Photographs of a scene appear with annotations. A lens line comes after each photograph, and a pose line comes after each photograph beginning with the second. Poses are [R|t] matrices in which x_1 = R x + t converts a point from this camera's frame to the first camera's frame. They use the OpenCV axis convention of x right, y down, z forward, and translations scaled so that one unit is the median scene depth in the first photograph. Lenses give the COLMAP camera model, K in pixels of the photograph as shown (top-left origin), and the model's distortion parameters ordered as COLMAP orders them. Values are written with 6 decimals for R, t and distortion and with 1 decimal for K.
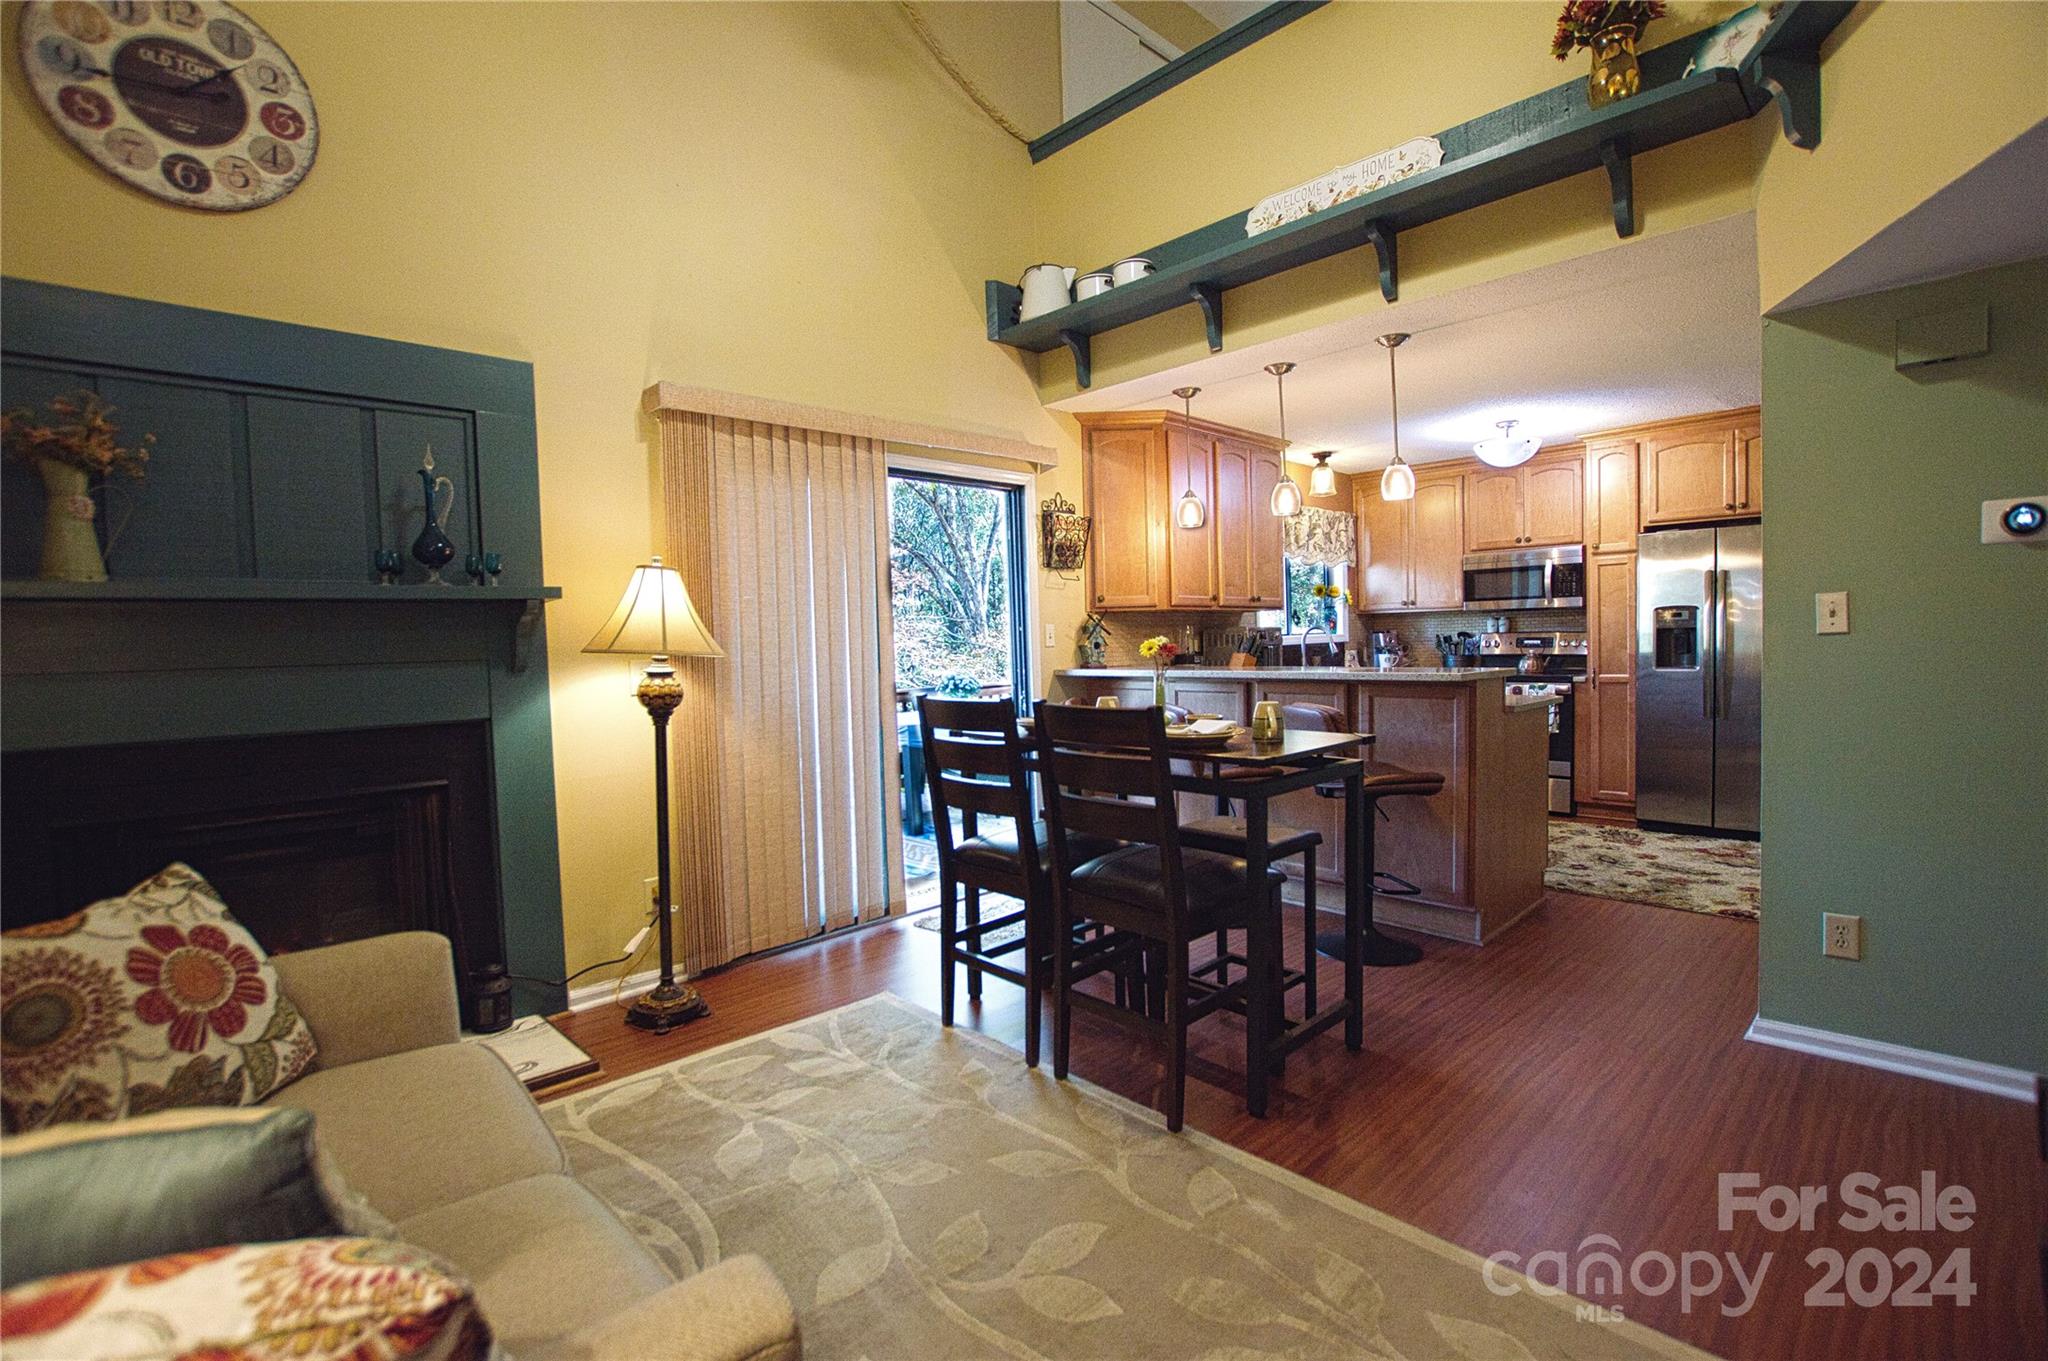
lens RADIAL K [[913.8, 0, 1021.4], [0, 913.8, 682.4], [0, 0, 1]] dist [-0.033526, 0.003980]
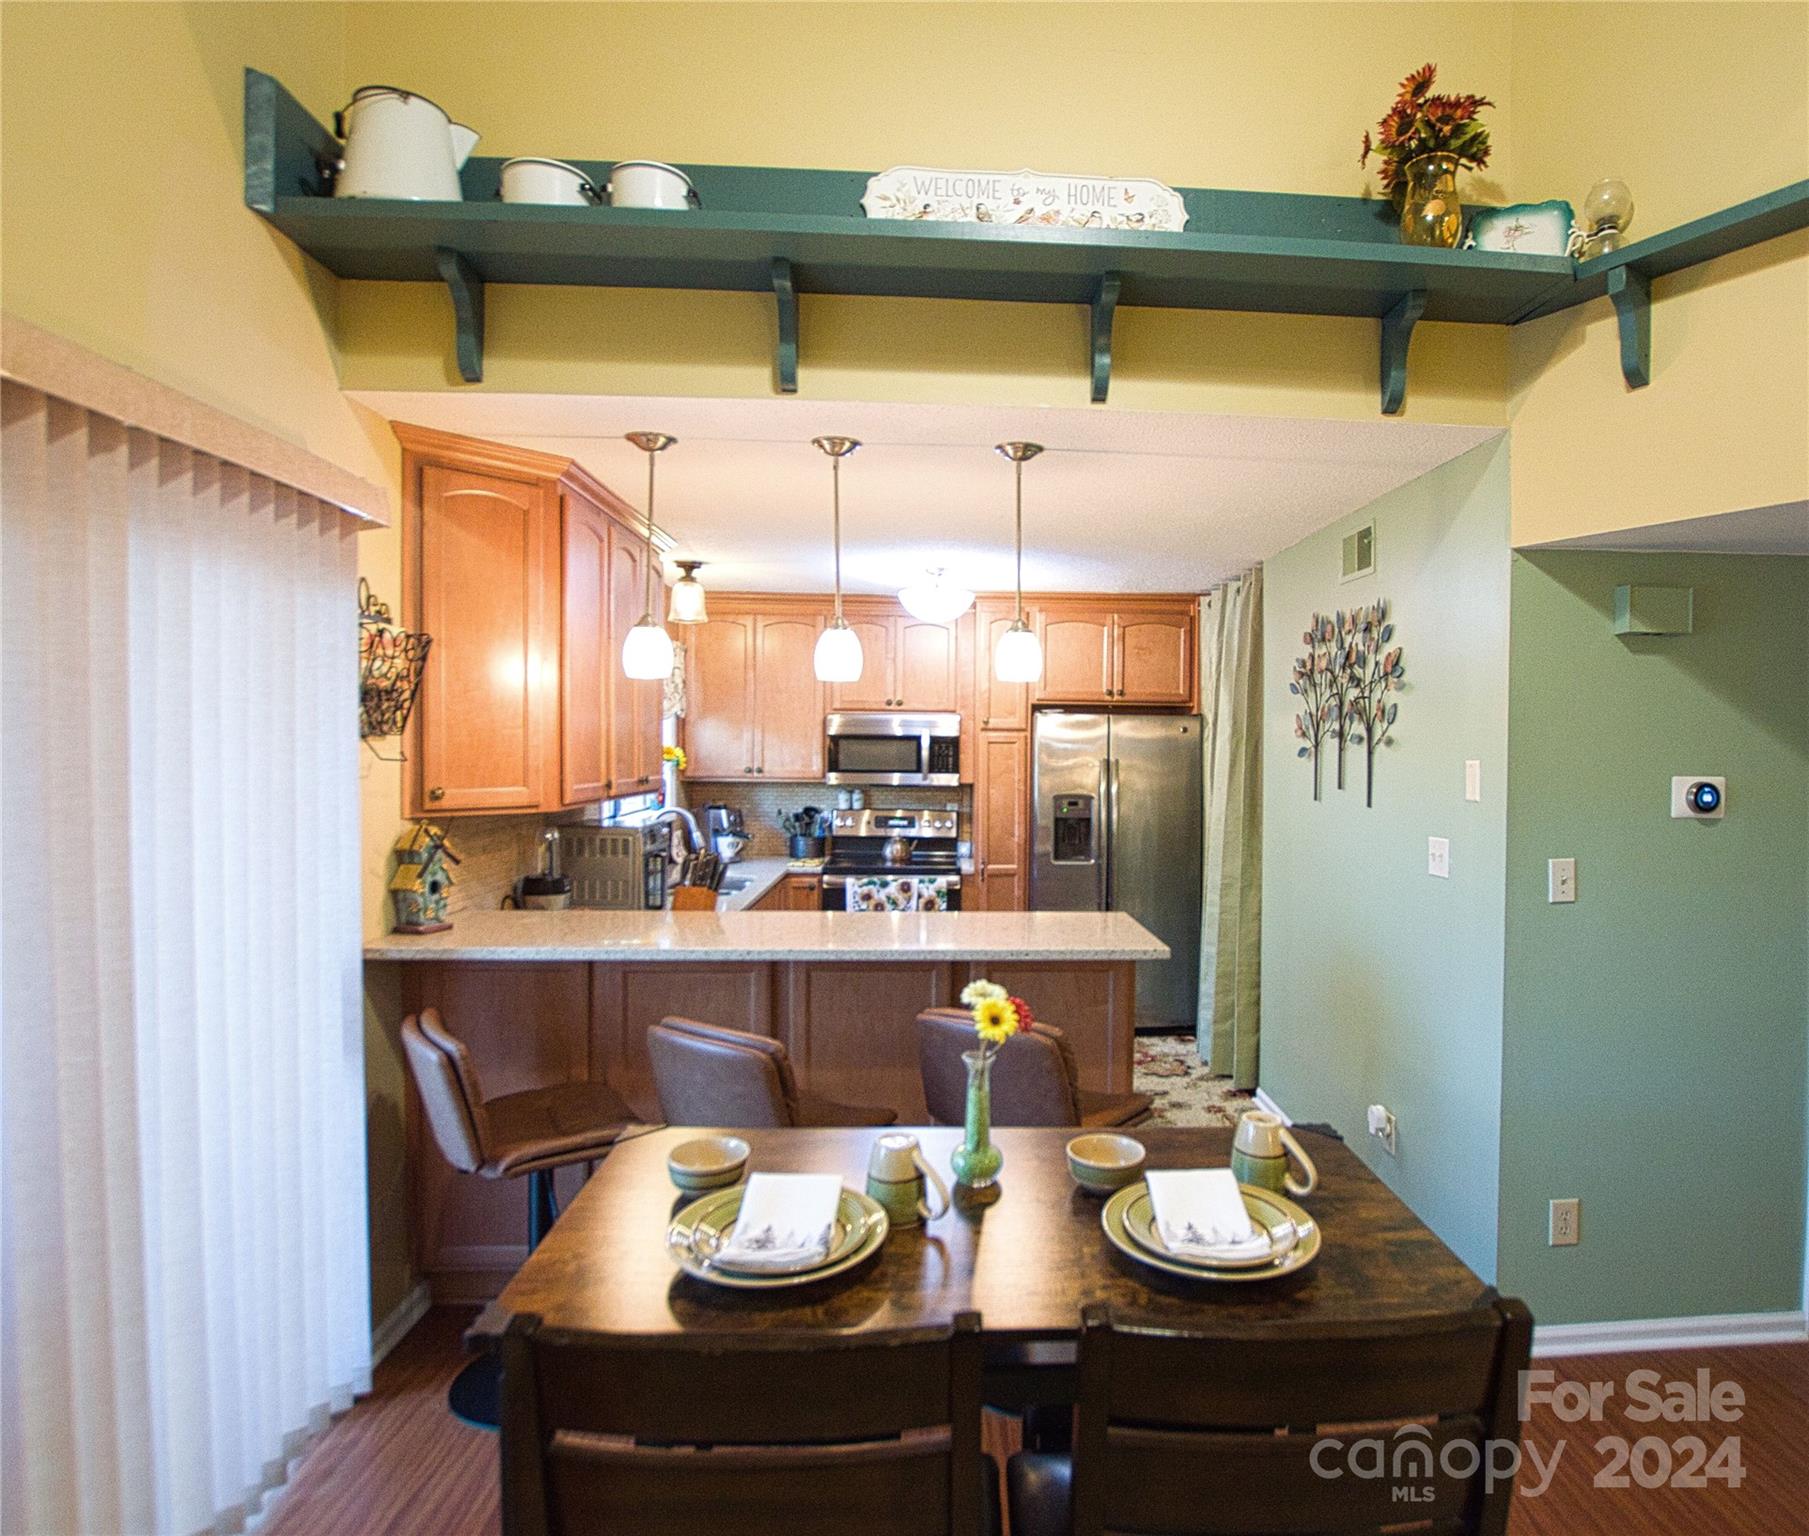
lens RADIAL K [[1030.6, 0, 999.8], [0, 1030.6, 770.4], [0, 0, 1]] dist [-0.030488, 0.000845]
pose [[0.640469, 0.014744, 0.767843, -0.154240], [0.007853, 0.999638, -0.025745, -0.089704], [-0.767944, 0.022519, 0.640121, 0.402043]]
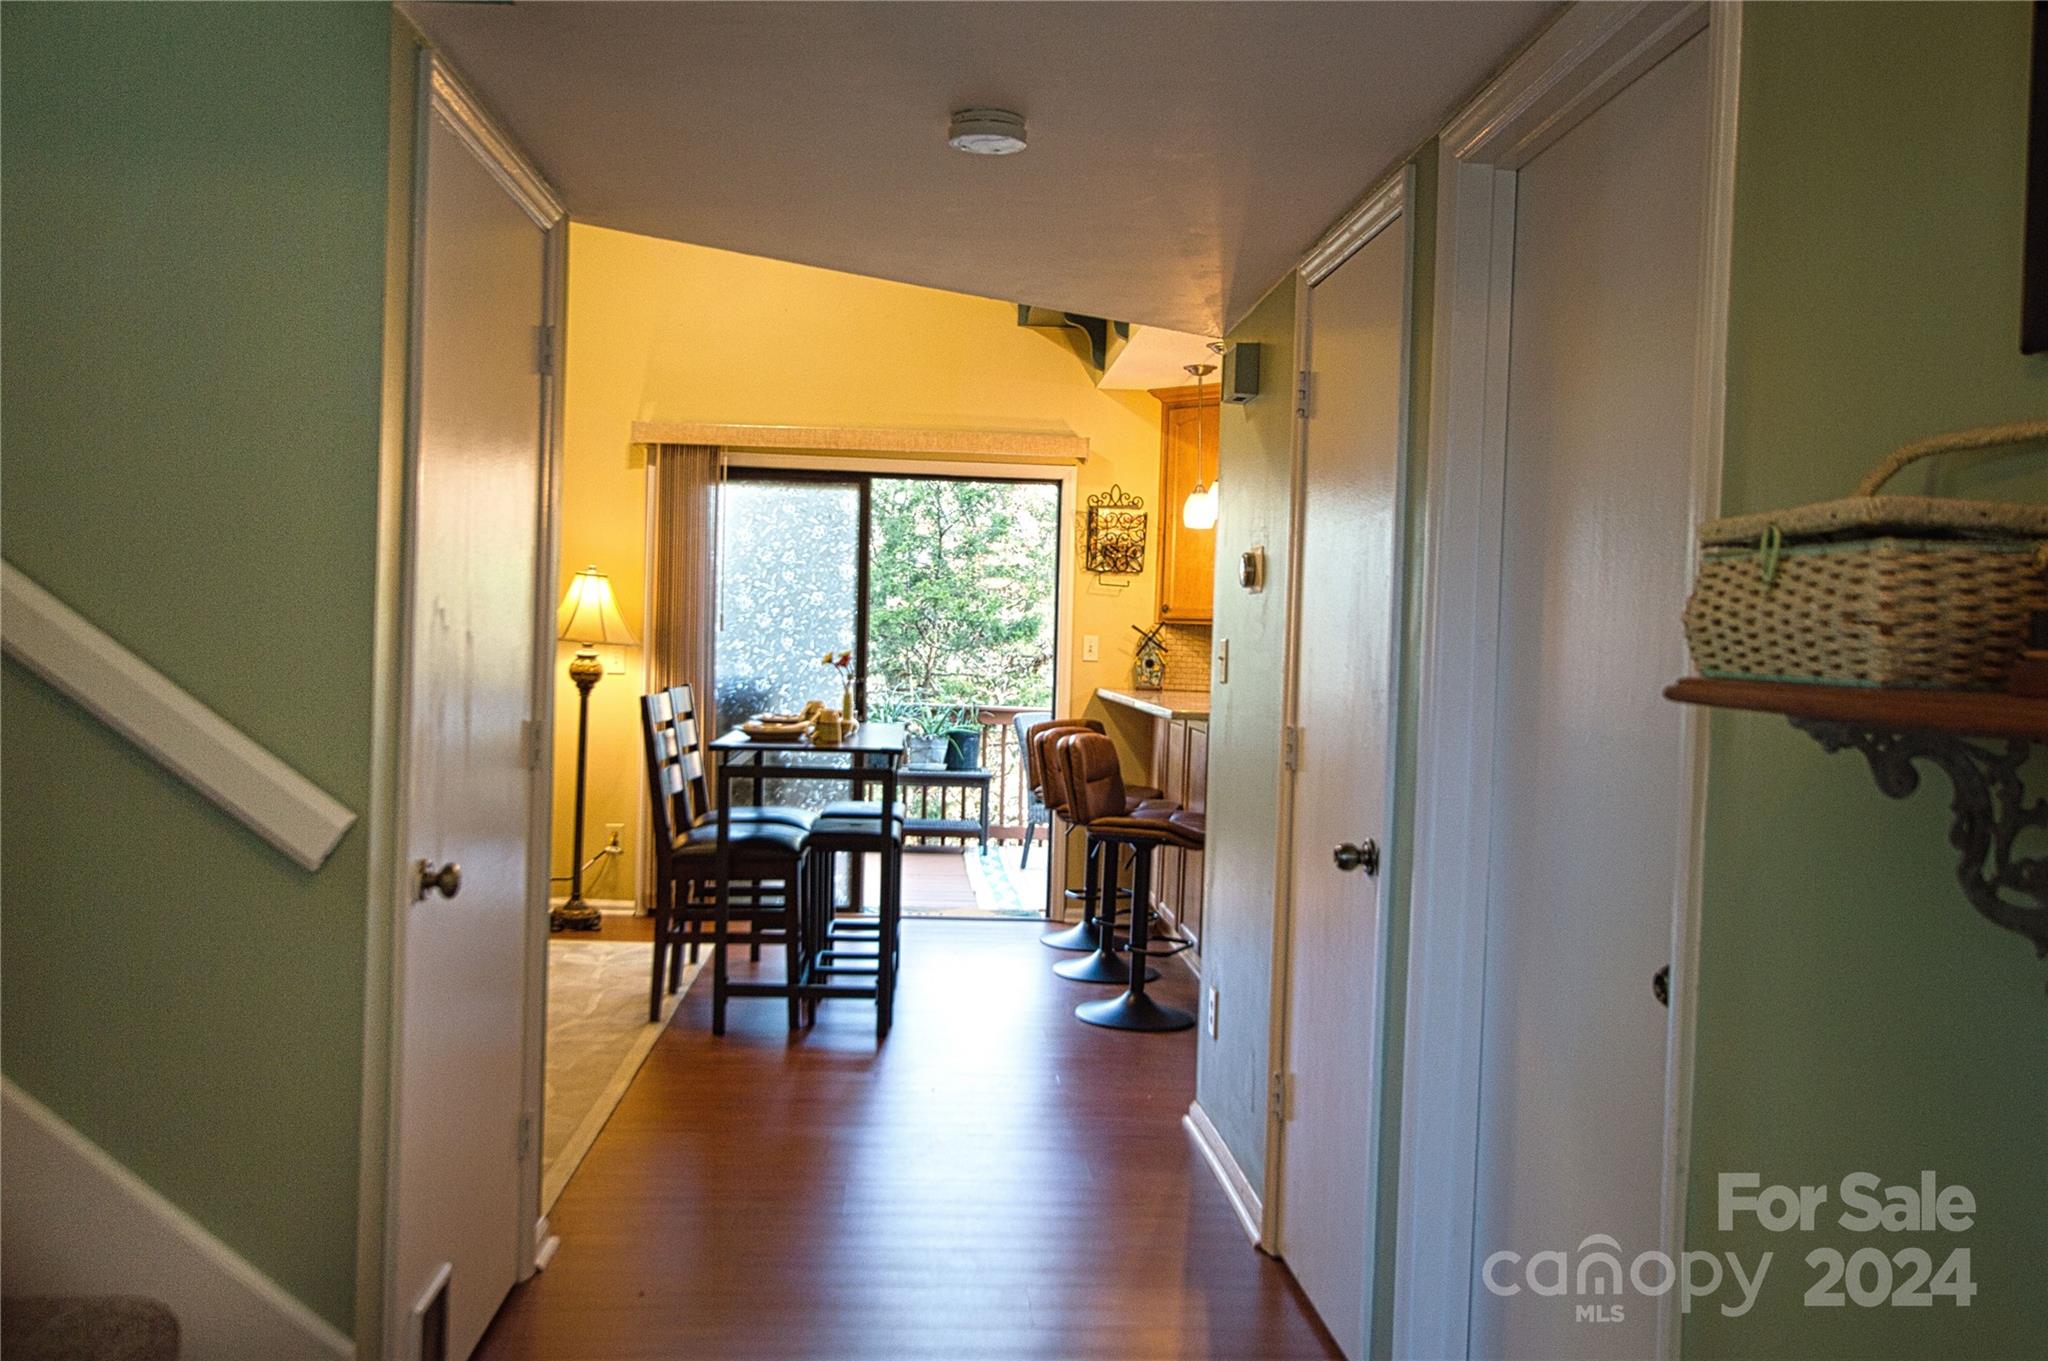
lens RADIAL K [[1609.7, 0, 1004.7], [0, 1609.7, 684.8], [0, 0, 1]] dist [0.003832, 0.013319]
pose [[0.759681, 0.070425, -0.646471, 0.957977], [-0.082472, 0.996525, 0.011645, -0.027897], [0.645045, 0.044470, 0.762850, -0.222225]]
